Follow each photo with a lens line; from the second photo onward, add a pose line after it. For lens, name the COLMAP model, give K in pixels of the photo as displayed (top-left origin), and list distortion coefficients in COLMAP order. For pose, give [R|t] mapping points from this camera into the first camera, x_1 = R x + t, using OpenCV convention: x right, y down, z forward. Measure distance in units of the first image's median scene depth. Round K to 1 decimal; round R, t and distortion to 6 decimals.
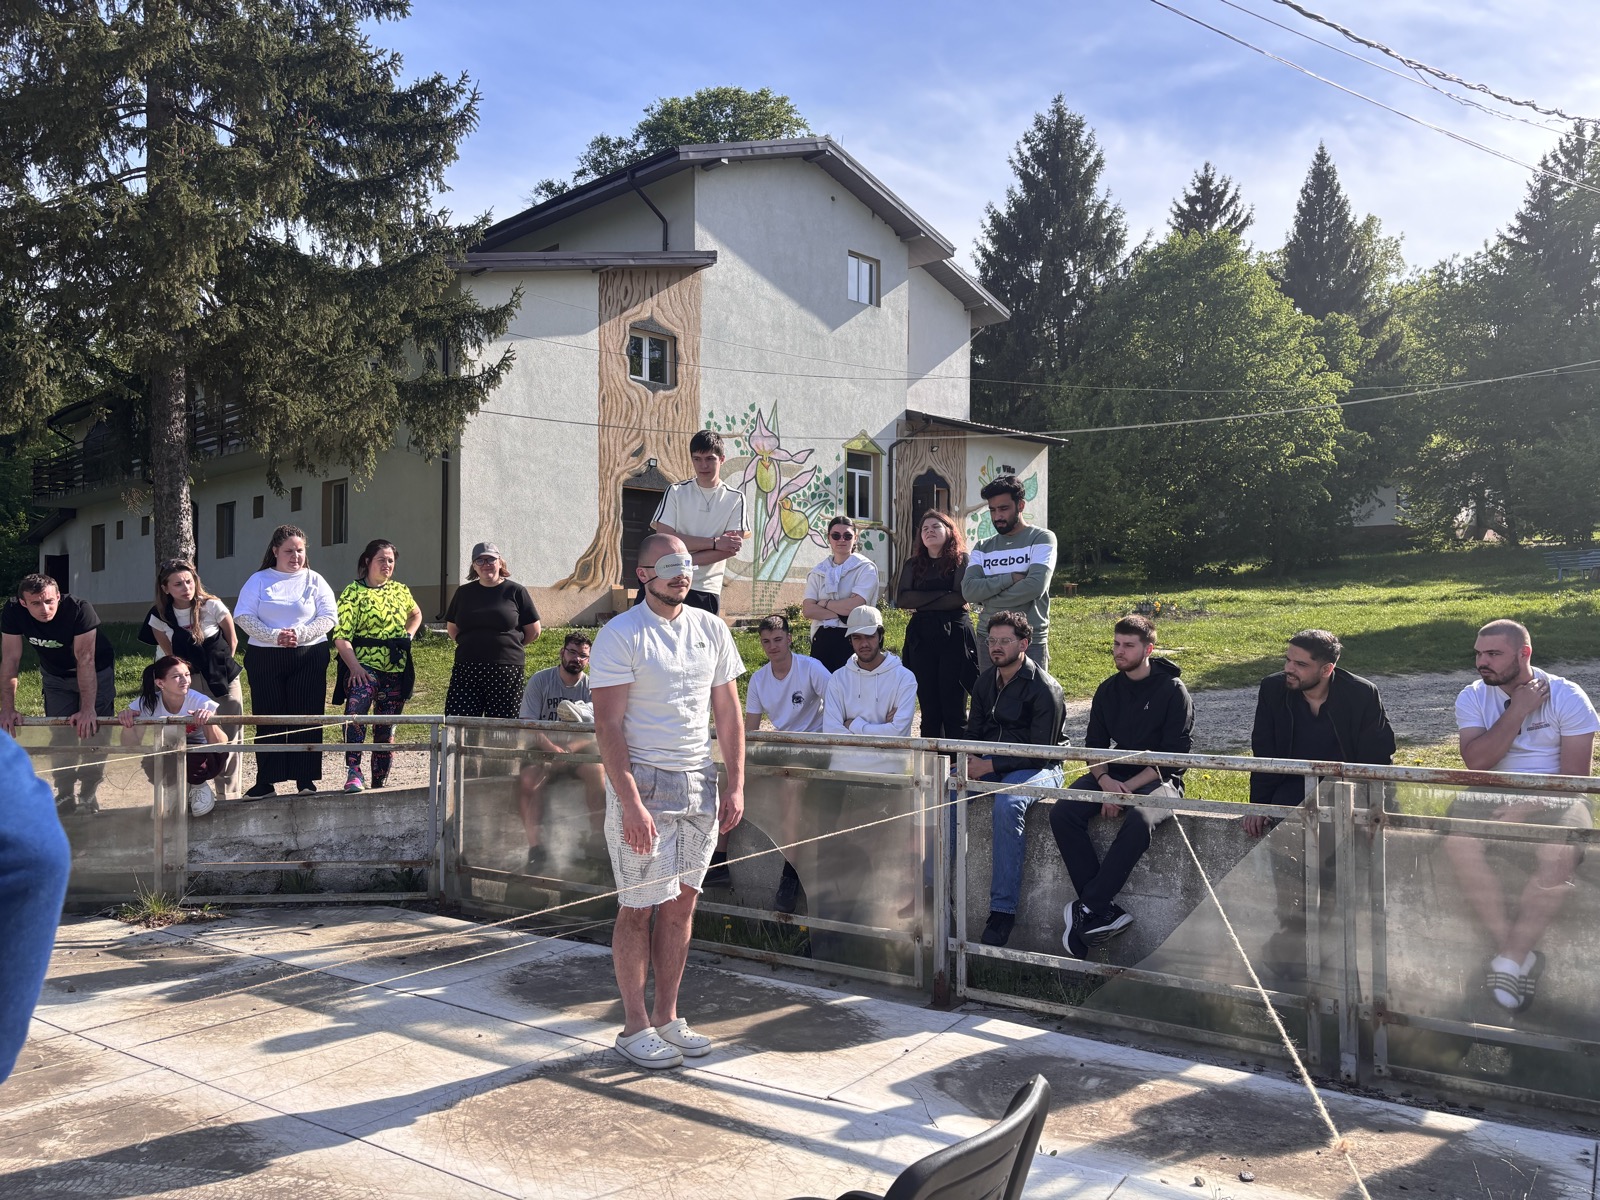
lens RADIAL K [[1241.2, 0, 800.0], [0, 1241.2, 600.0], [0, 0, 1]] dist [0.034239, -0.033844]
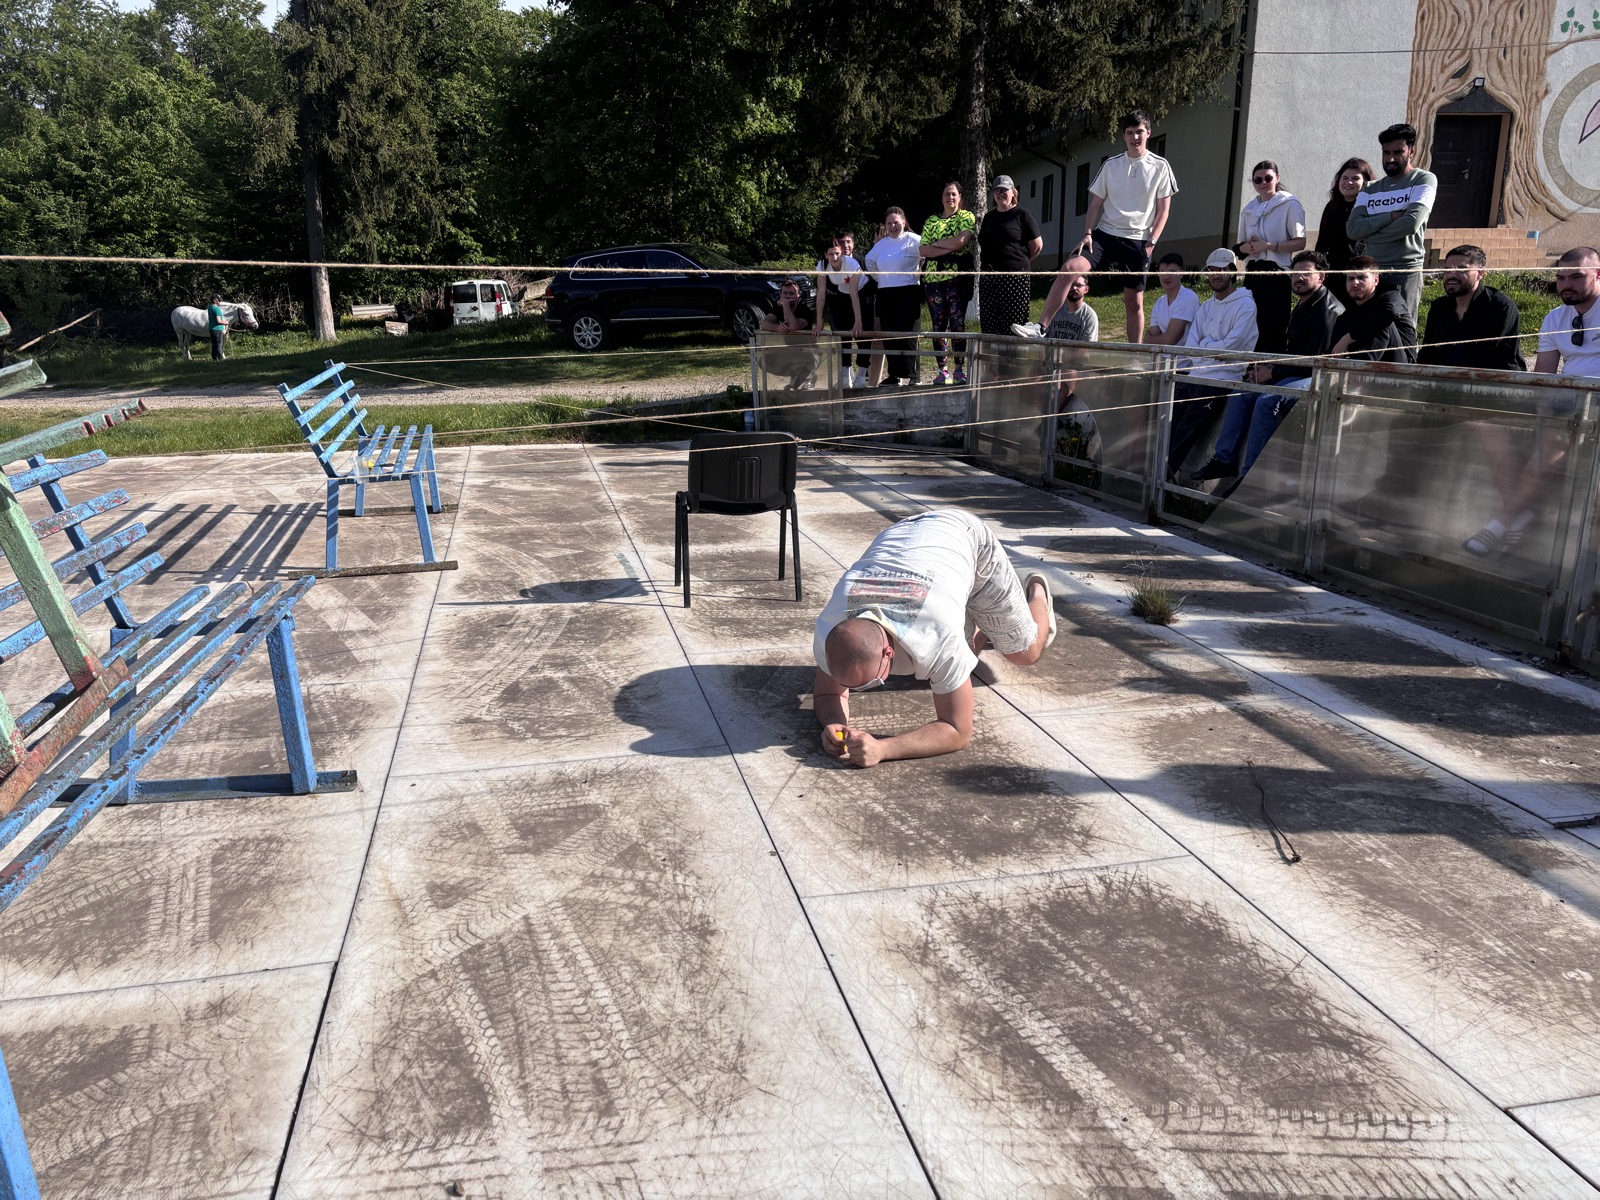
lens RADIAL K [[1241.2, 0, 800.0], [0, 1241.2, 600.0], [0, 0, 1]] dist [0.034239, -0.033844]
pose [[0.740806, 0.150061, -0.654743, 0.587523], [0.034449, 0.964957, 0.260136, 0.005413], [0.670835, -0.215265, 0.709677, -0.277199]]
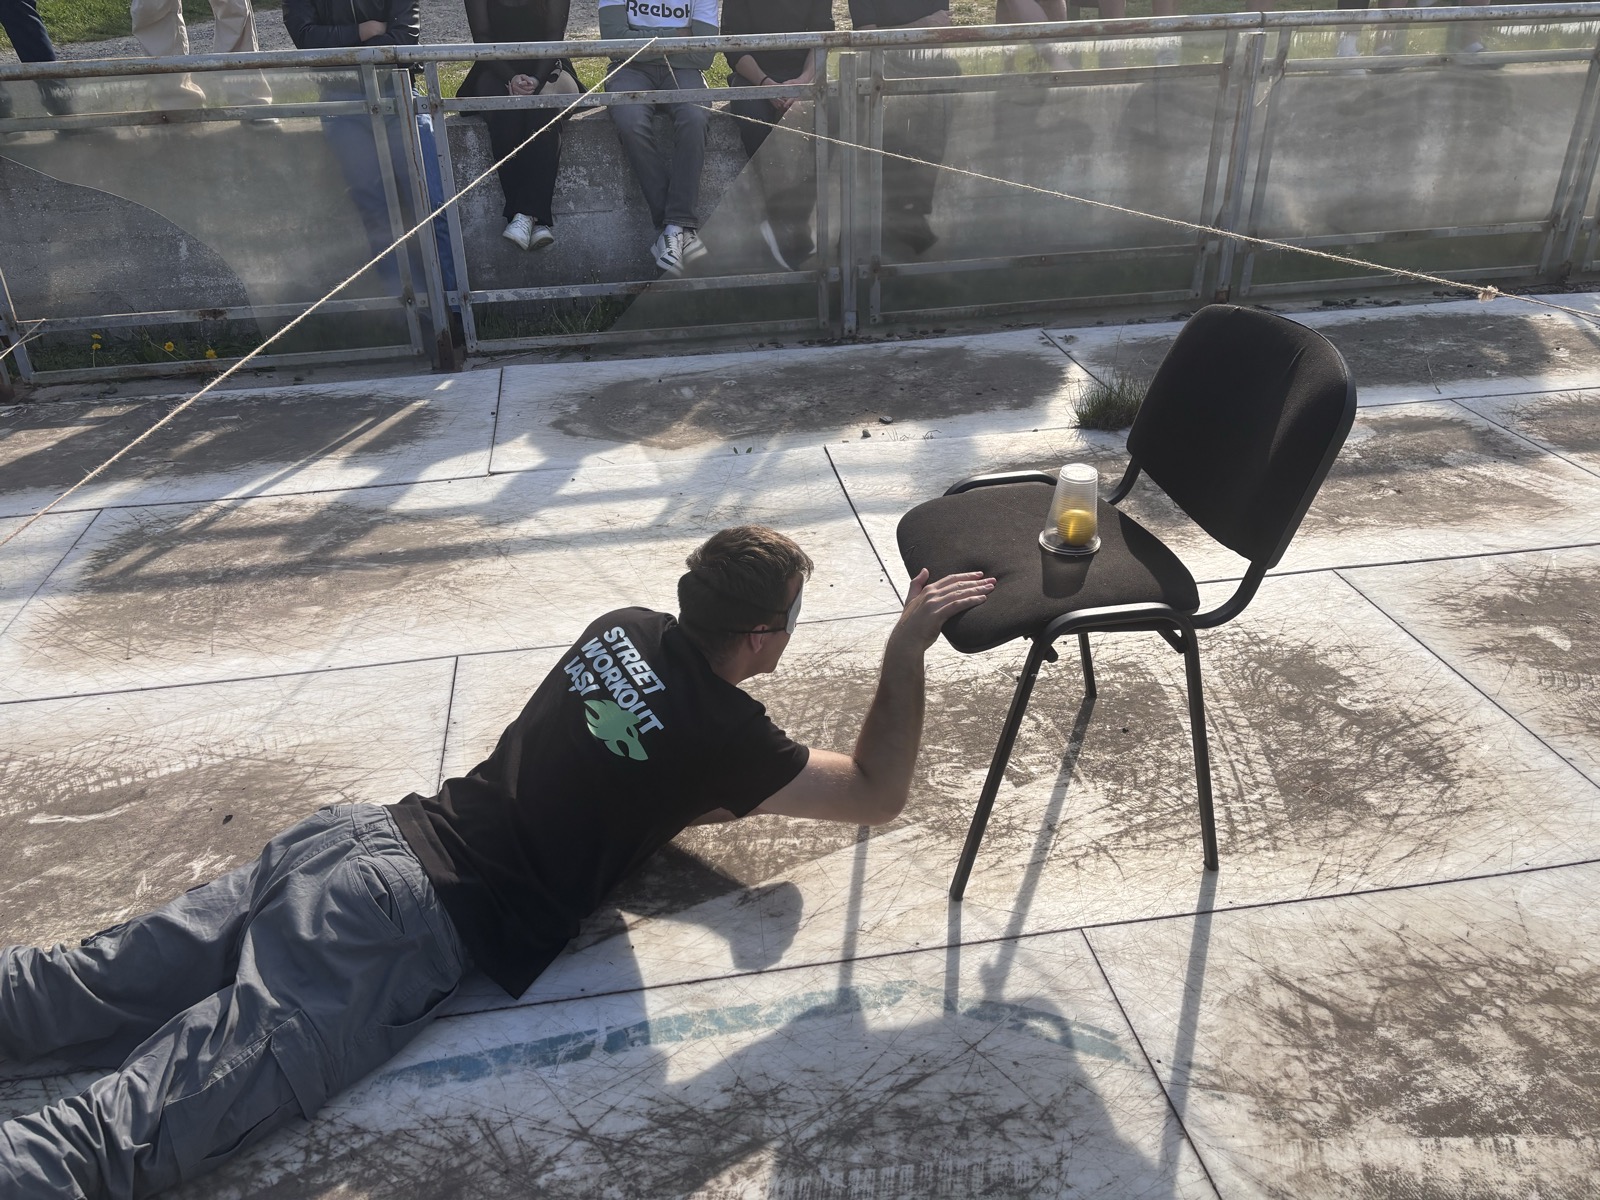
lens RADIAL K [[1241.2, 0, 800.0], [0, 1241.2, 600.0], [0, 0, 1]] dist [0.034239, -0.033844]
pose [[0.715082, -0.345956, 0.607431, -0.234909], [0.006929, 0.872415, 0.488718, 0.023681], [-0.699007, -0.345264, 0.626245, 0.145558]]
